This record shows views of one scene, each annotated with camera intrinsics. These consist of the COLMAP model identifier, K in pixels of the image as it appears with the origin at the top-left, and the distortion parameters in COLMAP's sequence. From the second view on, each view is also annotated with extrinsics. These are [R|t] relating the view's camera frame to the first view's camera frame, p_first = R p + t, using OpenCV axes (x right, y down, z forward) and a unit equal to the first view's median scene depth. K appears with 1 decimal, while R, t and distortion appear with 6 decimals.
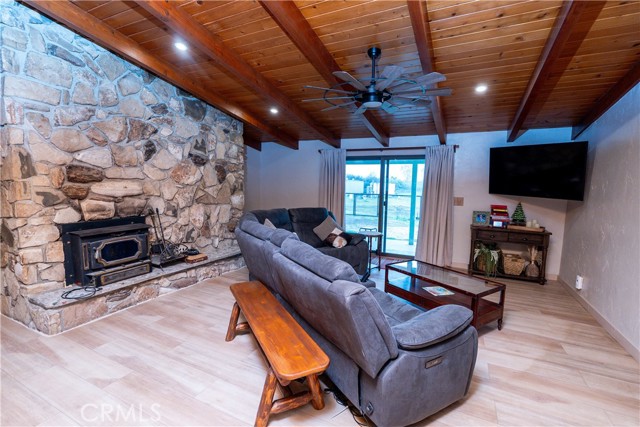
lens RADIAL K [[293.8, 0, 317.9], [0, 293.8, 213.8], [0, 0, 1]] dist [-0.007740, 0.002439]
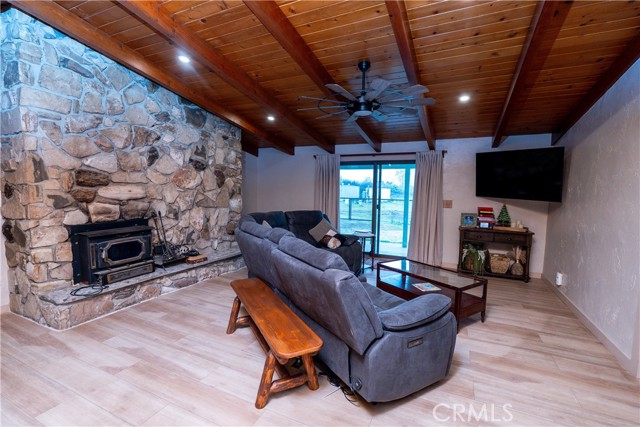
lens RADIAL K [[293.8, 0, 318.2], [0, 293.8, 213.8], [0, 0, 1]] dist [-0.007740, 0.002439]
pose [[0.999894, -0.004627, 0.013813, 0.003829], [0.004880, 0.999819, -0.018375, 0.013749], [-0.013725, 0.018441, 0.999736, -0.058141]]
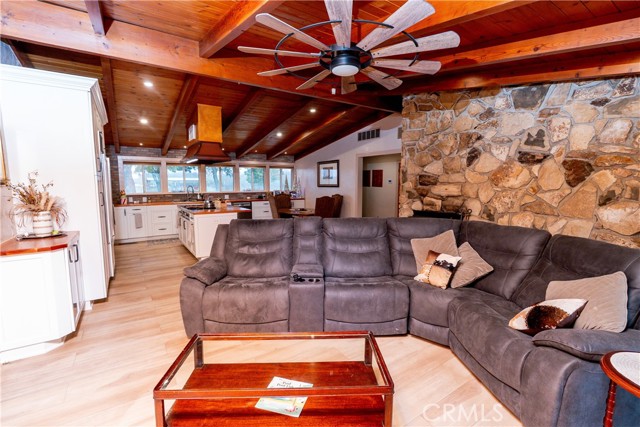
lens RADIAL K [[293.8, 0, 320.2], [0, 293.8, 214.5], [0, 0, 1]] dist [-0.007740, 0.002439]
pose [[-0.501986, 0.070088, -0.862031, 0.712459], [-0.105084, 0.984384, 0.141230, -0.101407], [0.858468, 0.161481, -0.486782, 1.126685]]
